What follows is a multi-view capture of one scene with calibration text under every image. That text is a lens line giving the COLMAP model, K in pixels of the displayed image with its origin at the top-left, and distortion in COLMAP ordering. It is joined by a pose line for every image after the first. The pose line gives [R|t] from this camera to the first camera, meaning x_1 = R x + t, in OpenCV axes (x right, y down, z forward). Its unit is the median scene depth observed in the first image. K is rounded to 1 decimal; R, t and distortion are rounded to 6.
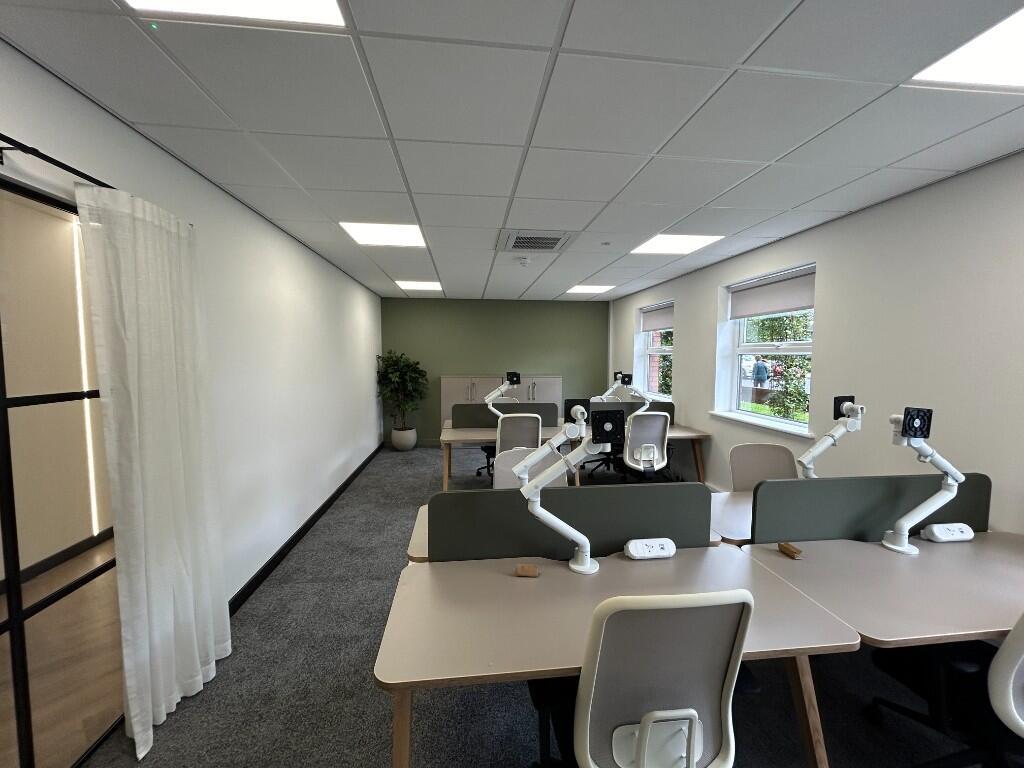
lens RADIAL K [[407.7, 0, 506.1], [0, 407.7, 380.0], [0, 0, 1]] dist [0.022583, -0.000025]
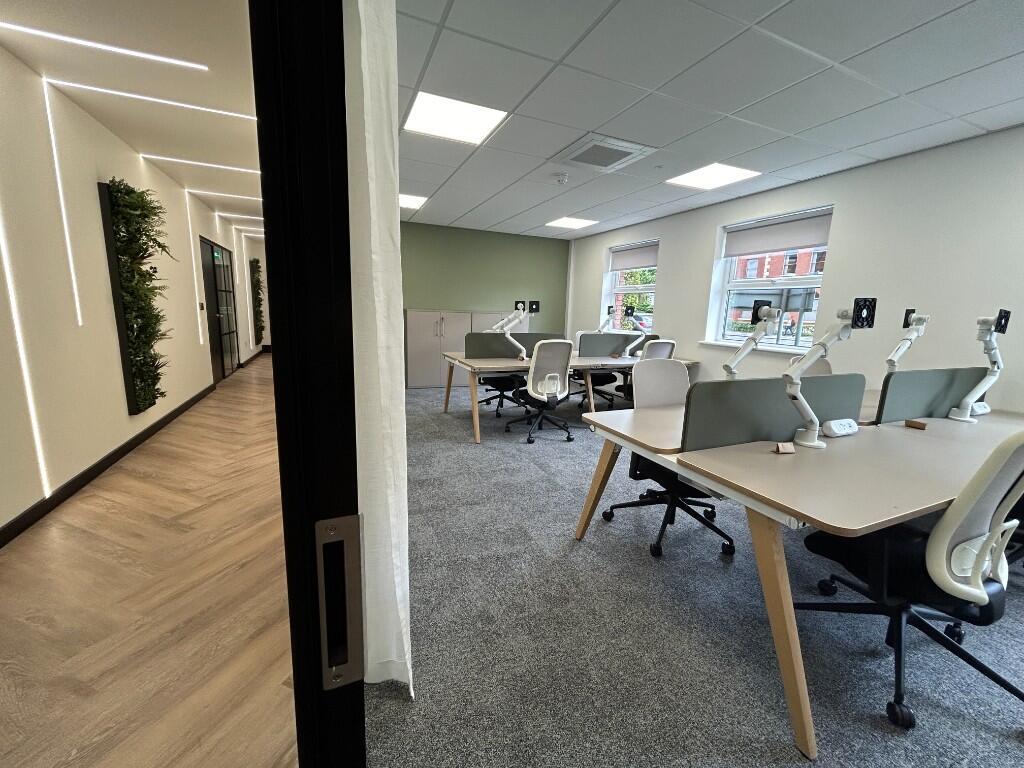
lens RADIAL K [[407.7, 0, 506.1], [0, 407.7, 380.0], [0, 0, 1]] dist [0.022583, -0.000025]
pose [[0.951249, -0.022782, 0.307580, -0.389167], [-0.013598, 0.993201, 0.115618, 0.065827], [-0.308123, -0.114164, 0.944472, 0.090820]]
